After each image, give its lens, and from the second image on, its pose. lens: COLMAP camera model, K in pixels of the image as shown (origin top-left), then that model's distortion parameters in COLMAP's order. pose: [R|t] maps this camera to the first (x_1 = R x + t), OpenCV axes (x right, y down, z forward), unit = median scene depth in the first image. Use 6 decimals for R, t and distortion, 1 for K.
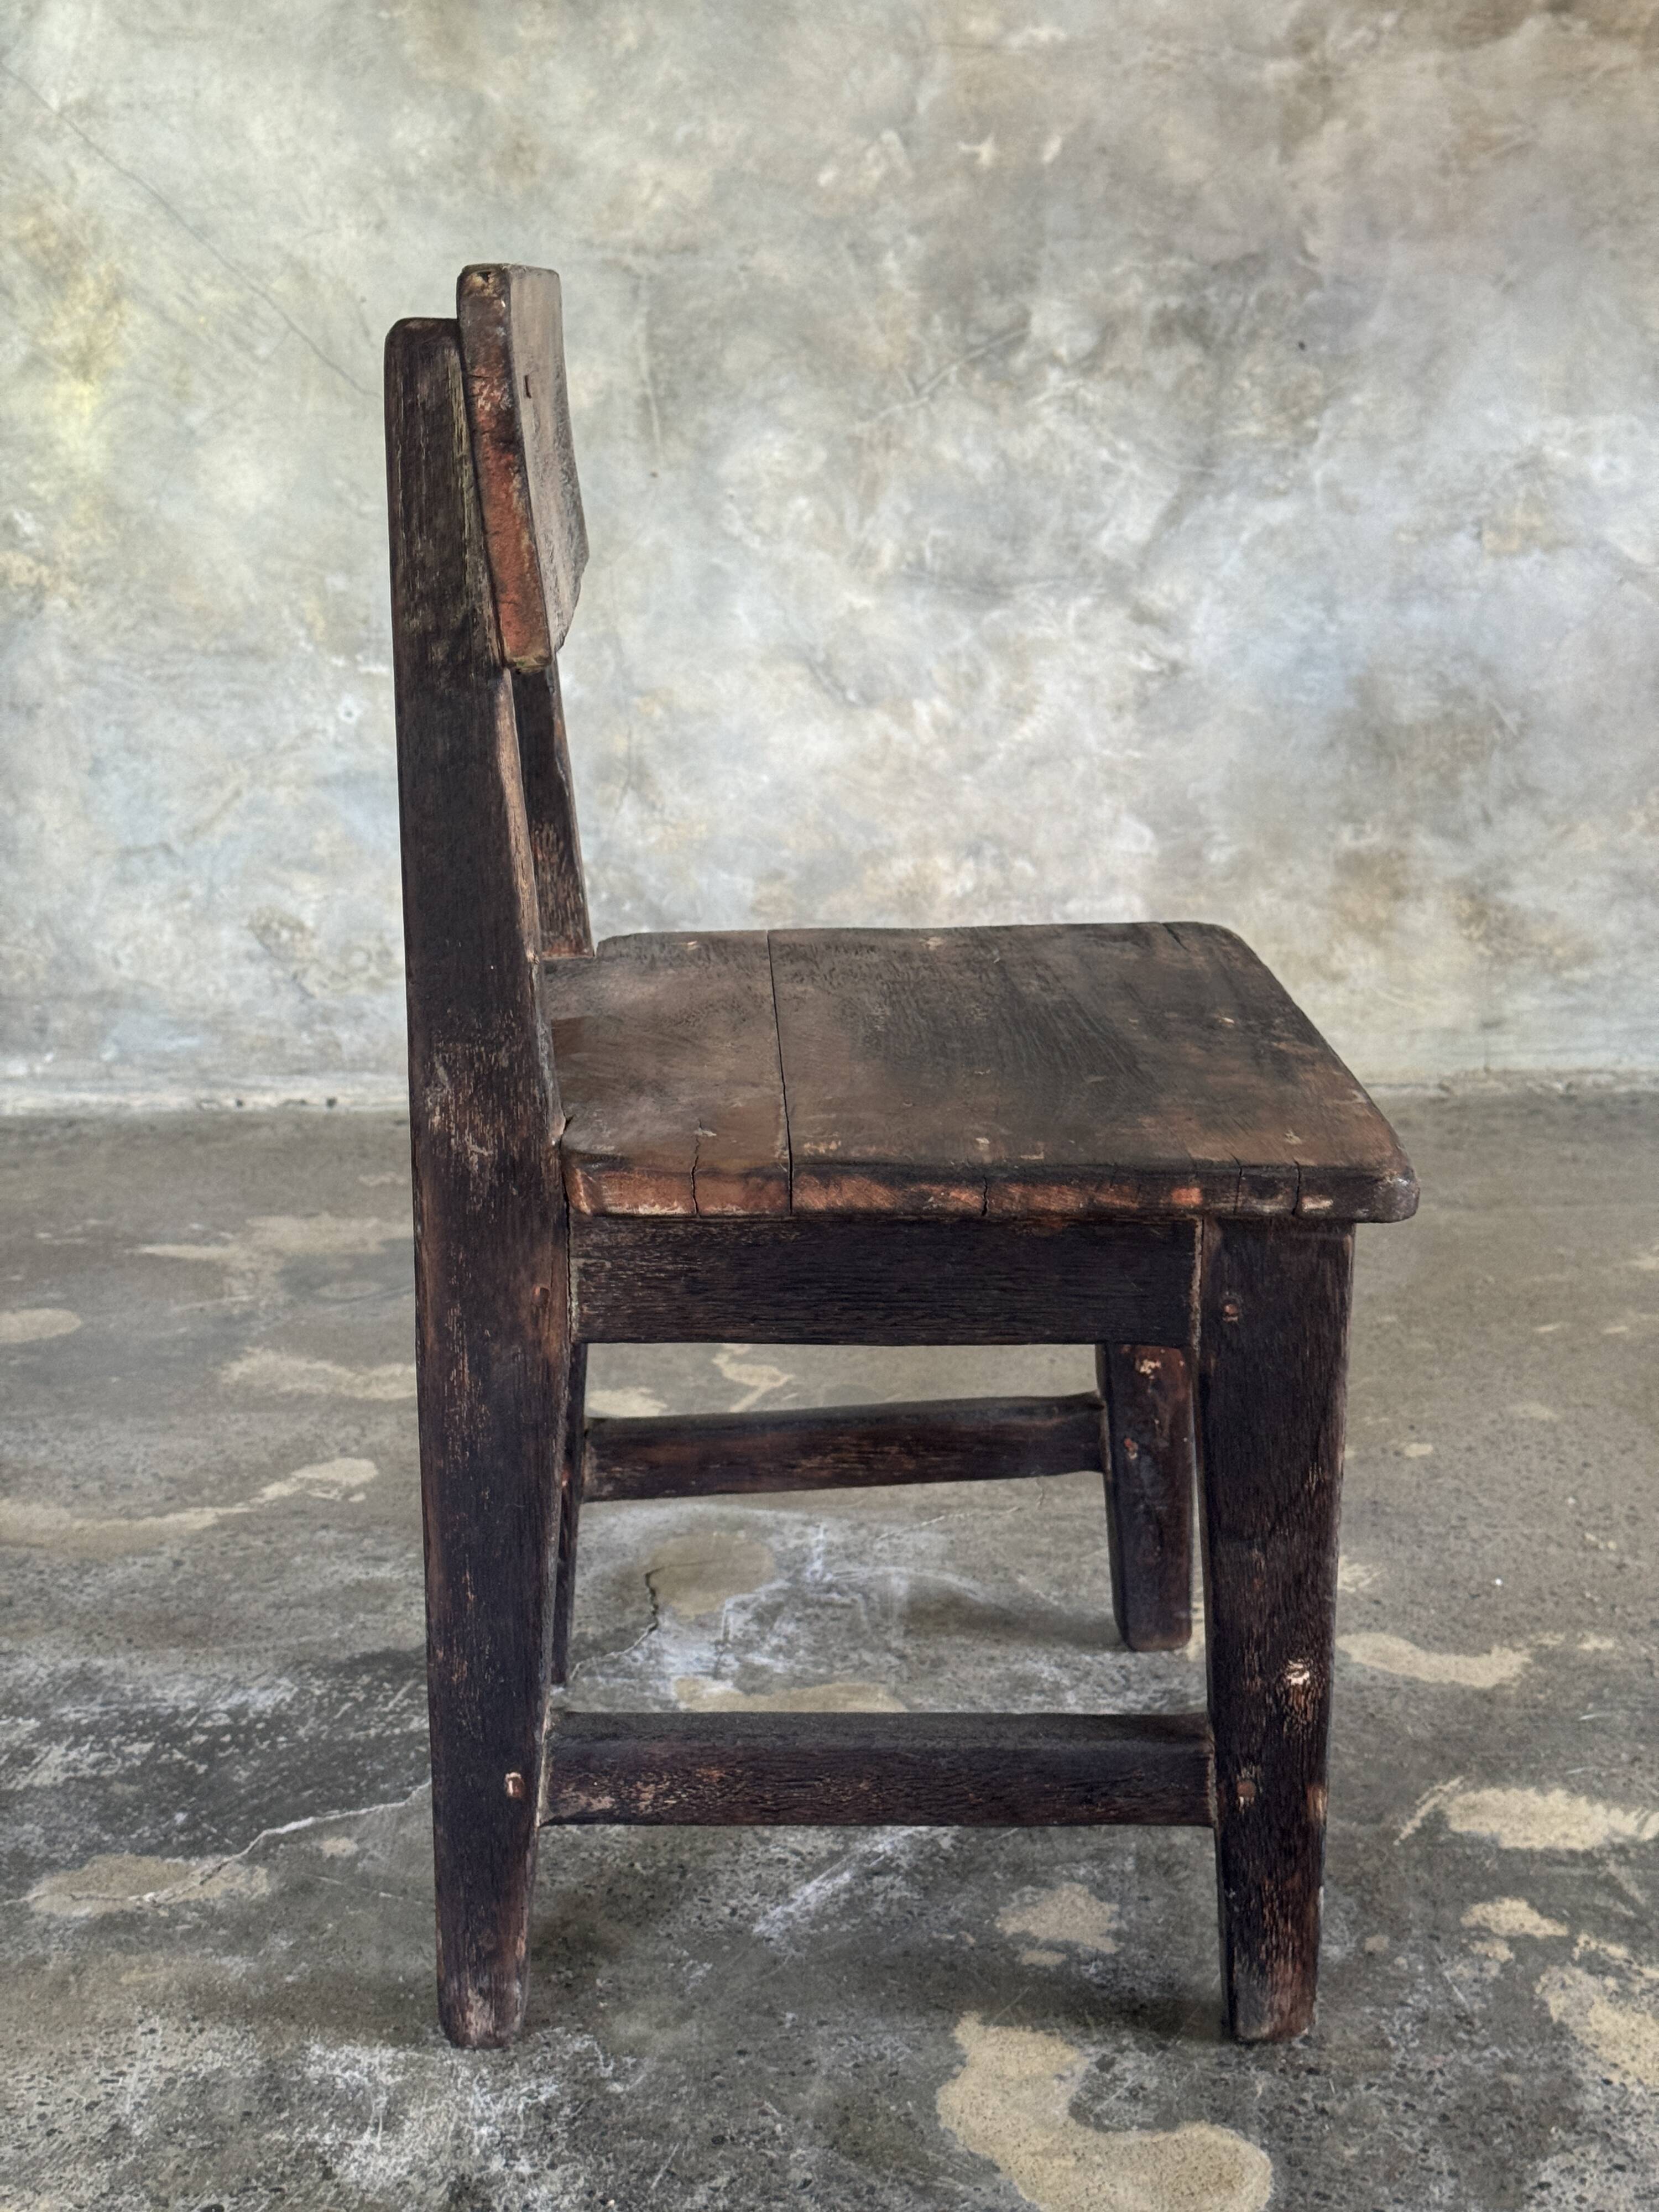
lens RADIAL K [[3146.3, 0, 821.4], [0, 3146.3, 1083.9], [0, 0, 1]] dist [0.125579, 0.000000]
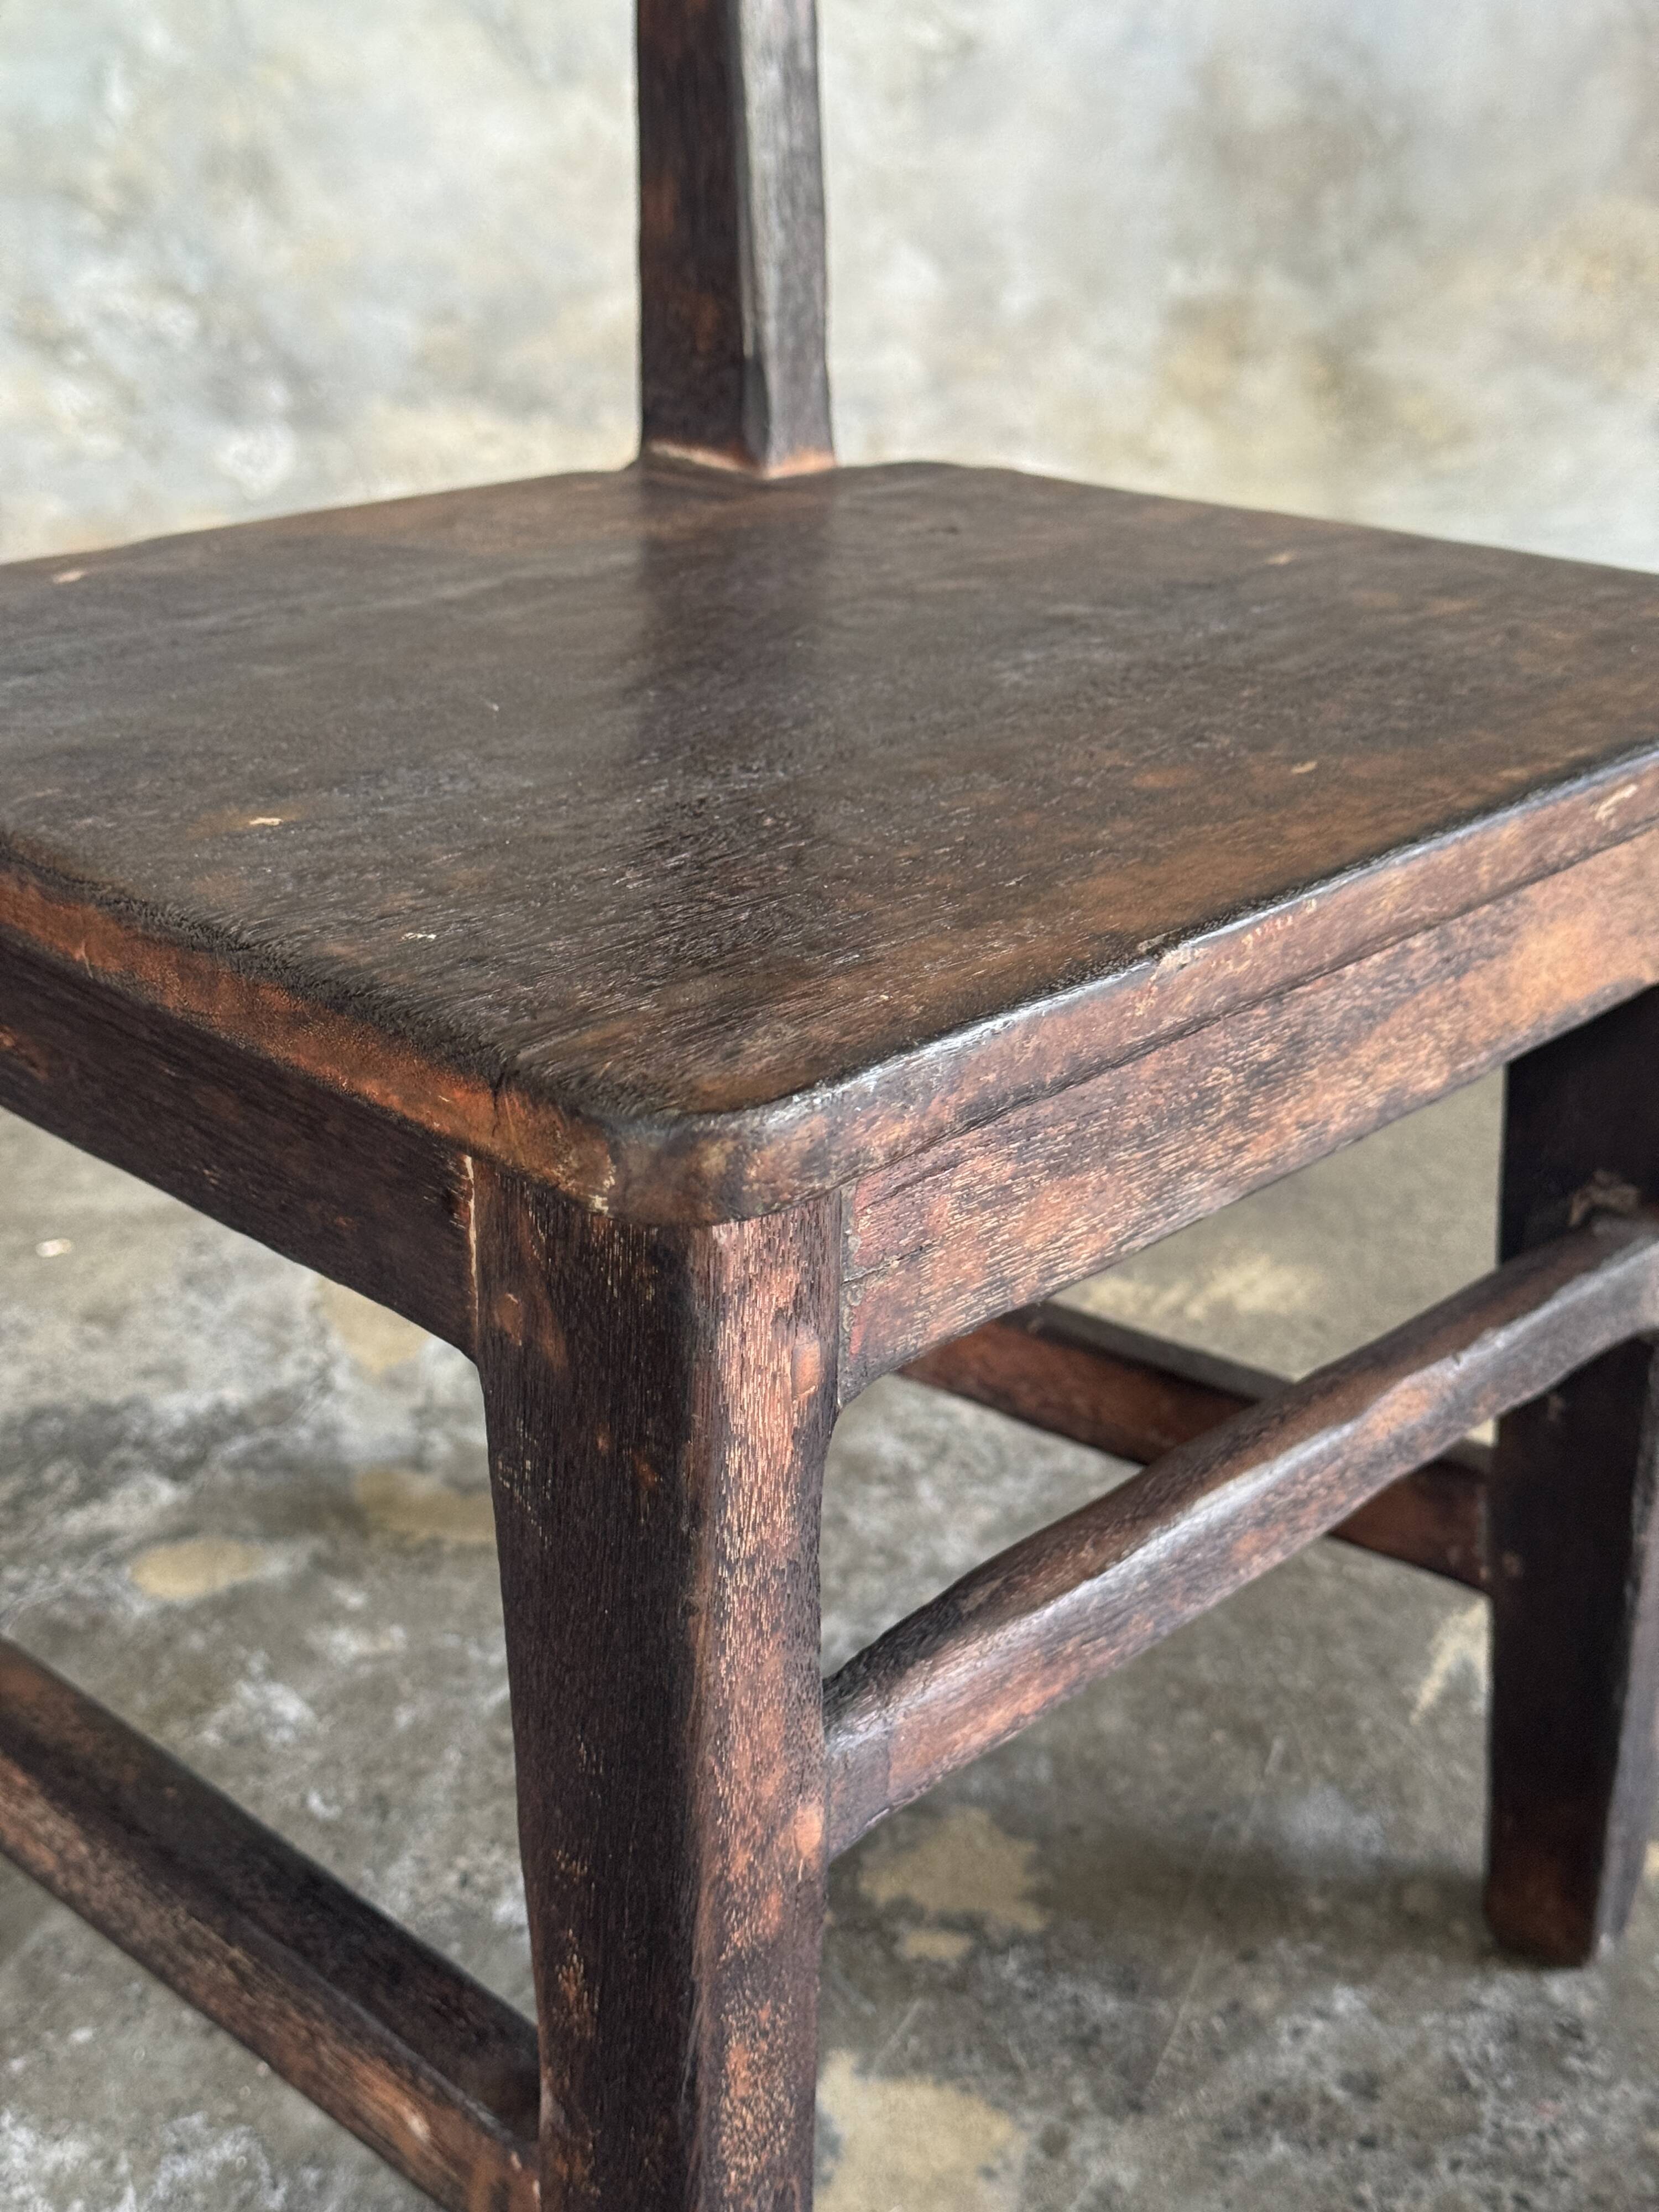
lens RADIAL K [[3192.9, 0, 837.1], [0, 3192.9, 1126.9], [0, 0, 1]] dist [0.099310, 0.000000]
pose [[0.993129, -0.011809, 0.116425, -0.014550], [-0.007908, 0.985848, 0.167453, -0.003467], [-0.116755, -0.167224, 0.978981, 0.197889]]
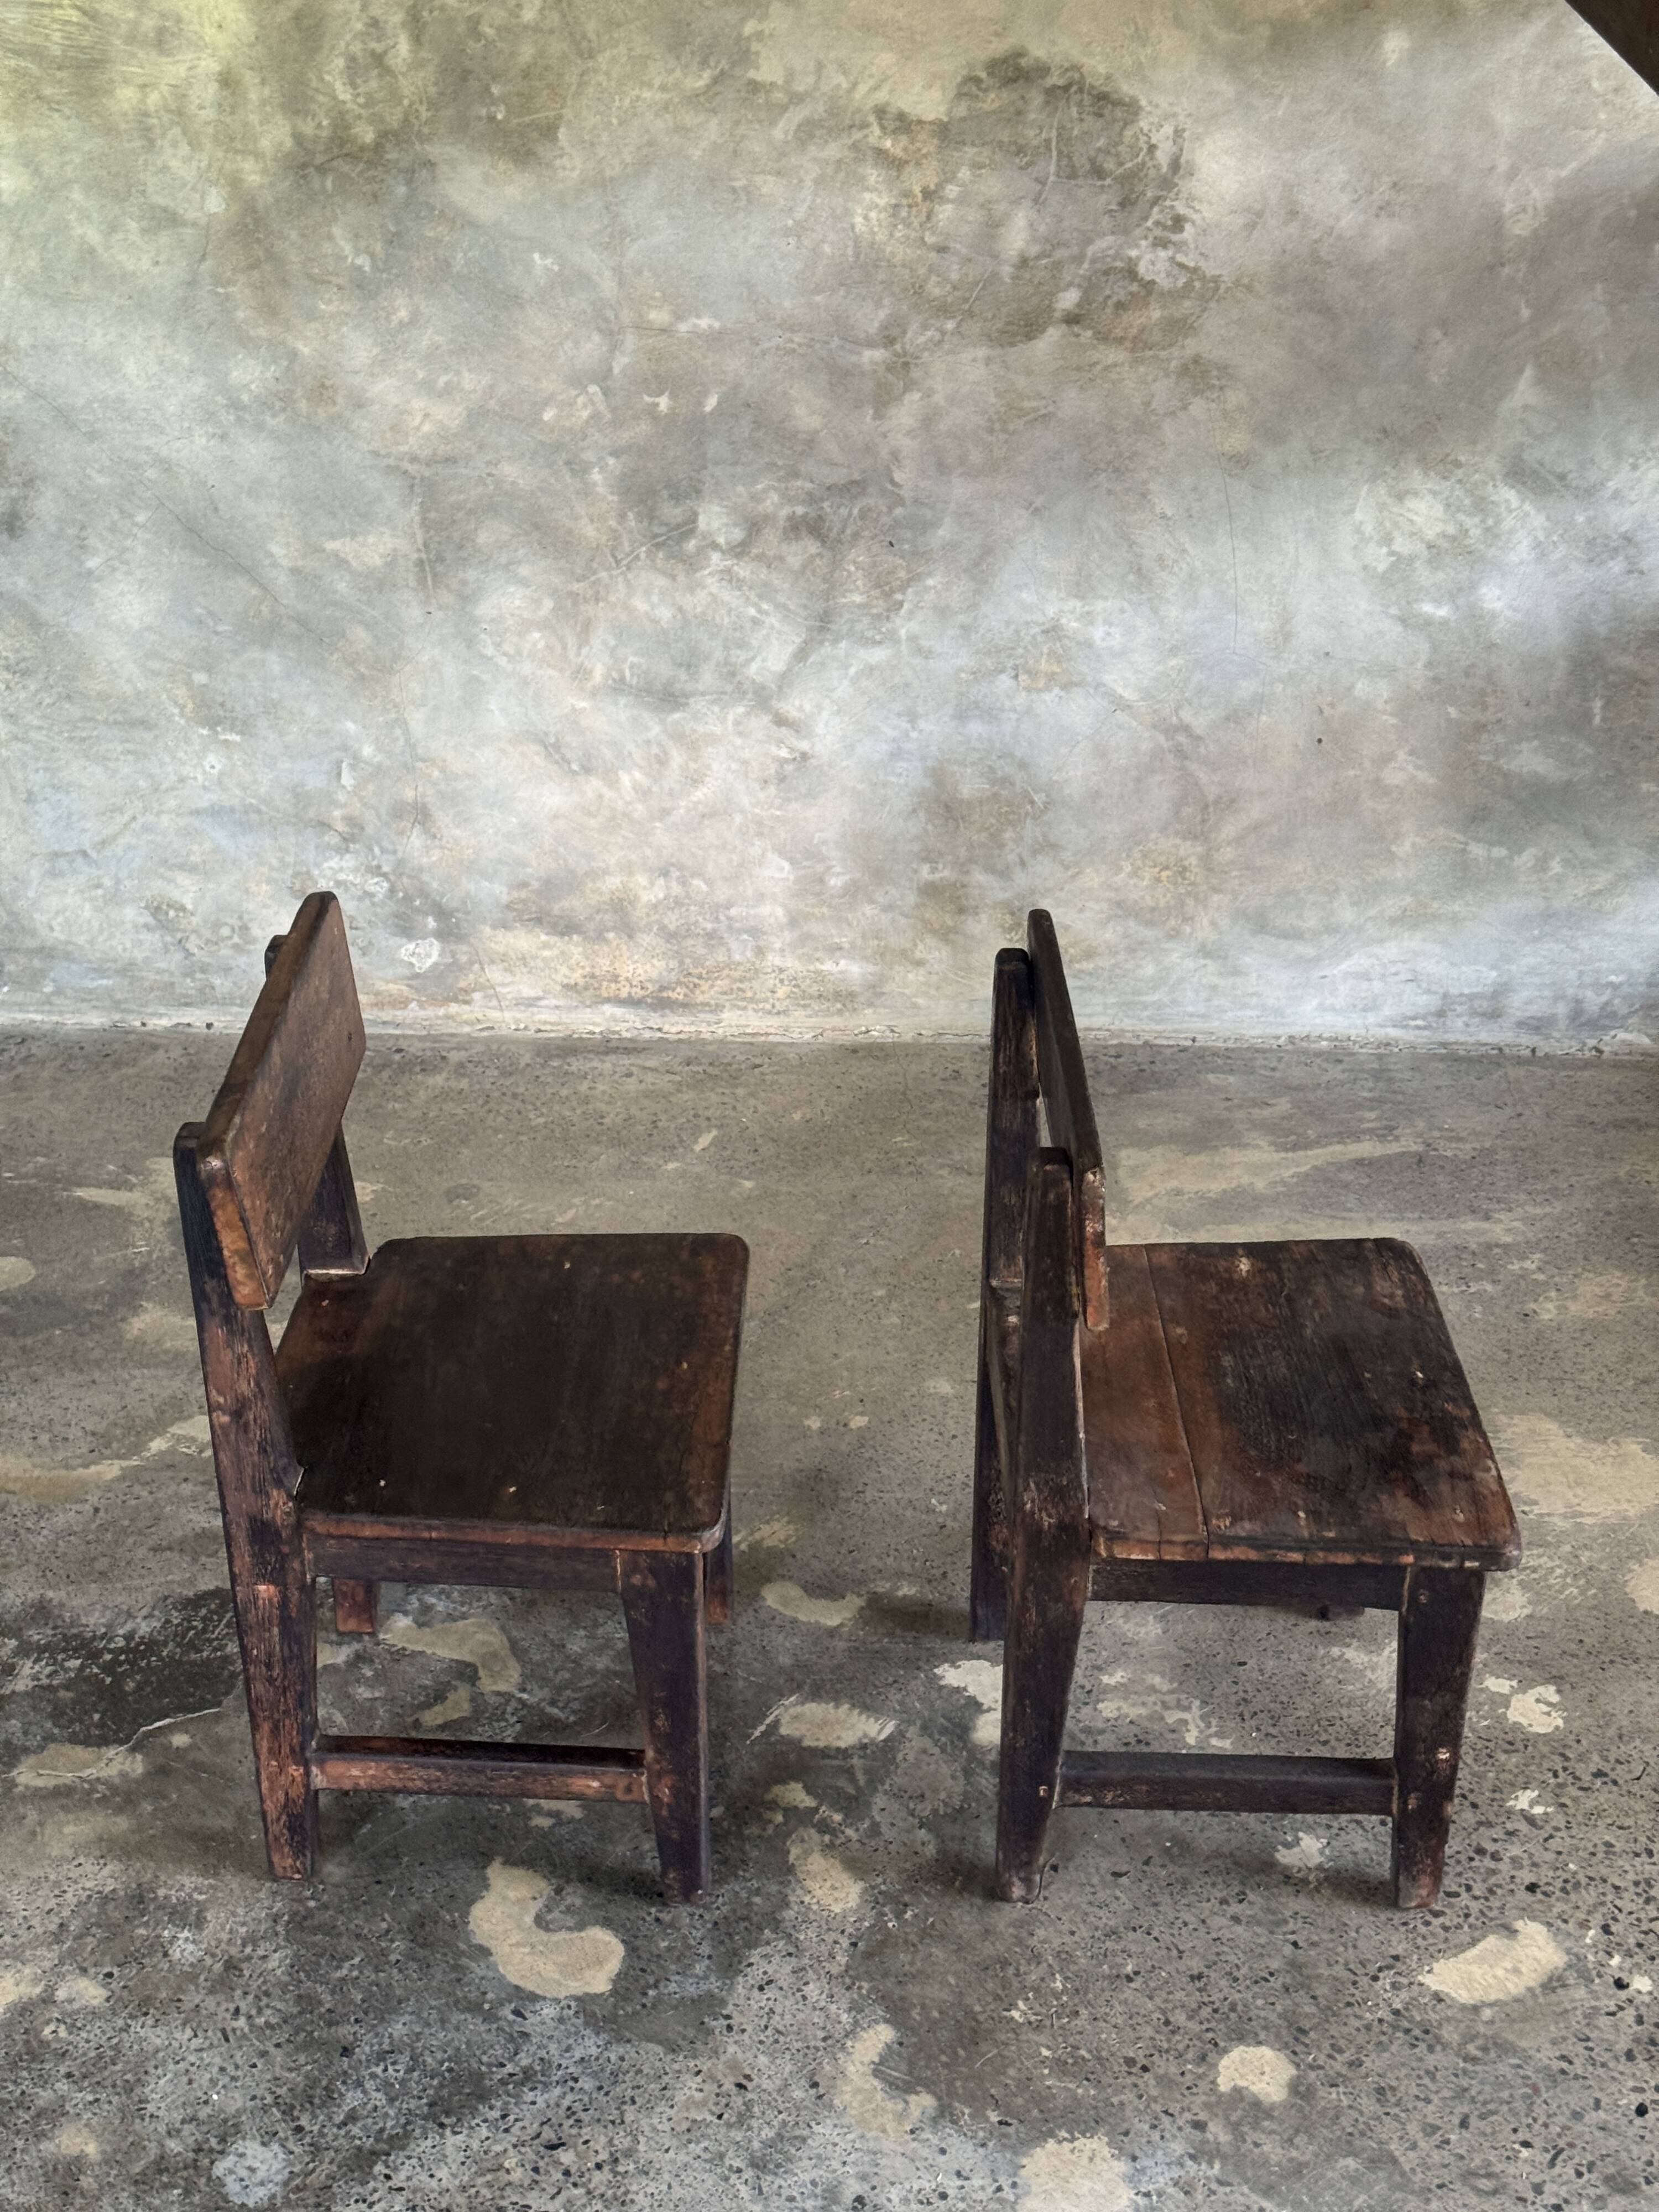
lens RADIAL K [[3146.3, 0, 882.2], [0, 3146.3, 1121.5], [0, 0, 1]] dist [0.125579, 0.000000]
pose [[0.999399, 0.019675, 0.028544, 0.113721], [-0.026155, 0.968337, 0.248274, -0.335082], [-0.022756, -0.248871, 0.968269, -0.416224]]
